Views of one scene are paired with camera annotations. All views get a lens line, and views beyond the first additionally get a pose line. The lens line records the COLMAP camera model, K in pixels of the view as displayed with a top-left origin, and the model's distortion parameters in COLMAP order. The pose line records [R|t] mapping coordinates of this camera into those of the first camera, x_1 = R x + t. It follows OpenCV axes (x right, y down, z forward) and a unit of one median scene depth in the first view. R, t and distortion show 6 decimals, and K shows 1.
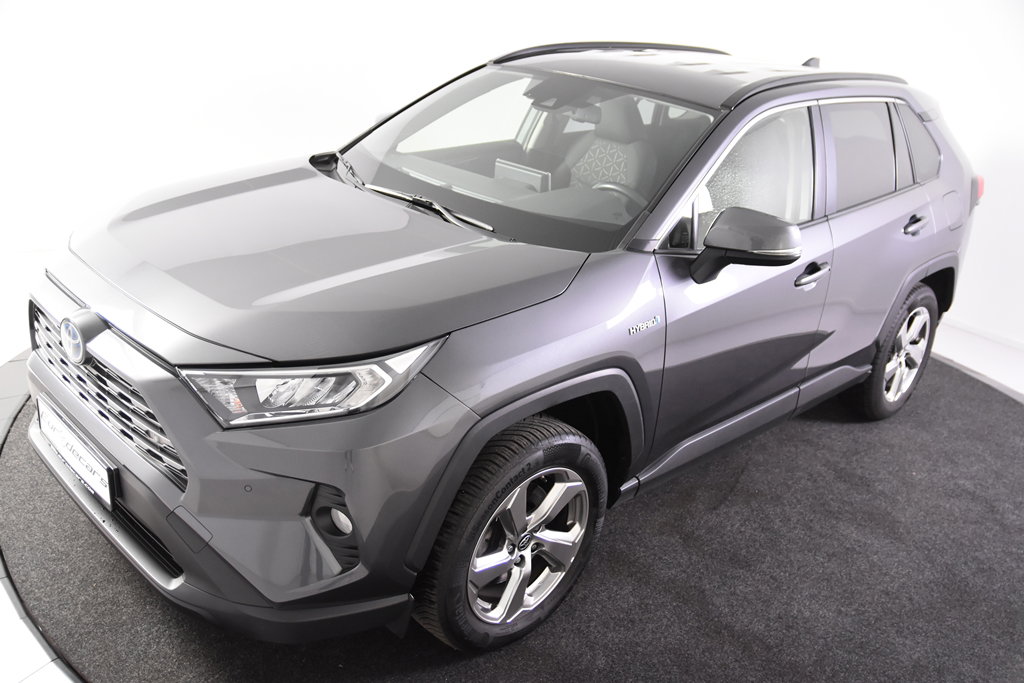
lens RADIAL K [[922.2, 0, 512.2], [0, 922.2, 351.6], [0, 0, 1]] dist [-0.034836, 0.000000]
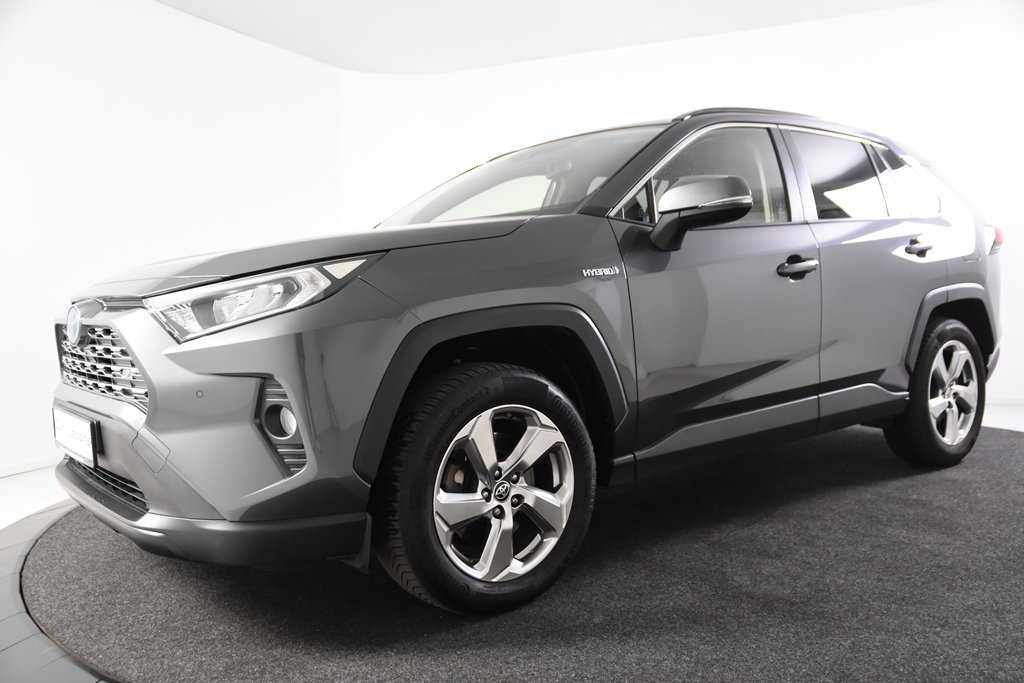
lens RADIAL K [[922.2, 0, 533.9], [0, 922.2, 388.6], [0, 0, 1]] dist [-0.034836, 0.000000]
pose [[0.985041, -0.126740, -0.116752, 0.172018], [0.082737, 0.942180, -0.324732, 0.418150], [0.151158, 0.310214, 0.938573, 0.059657]]
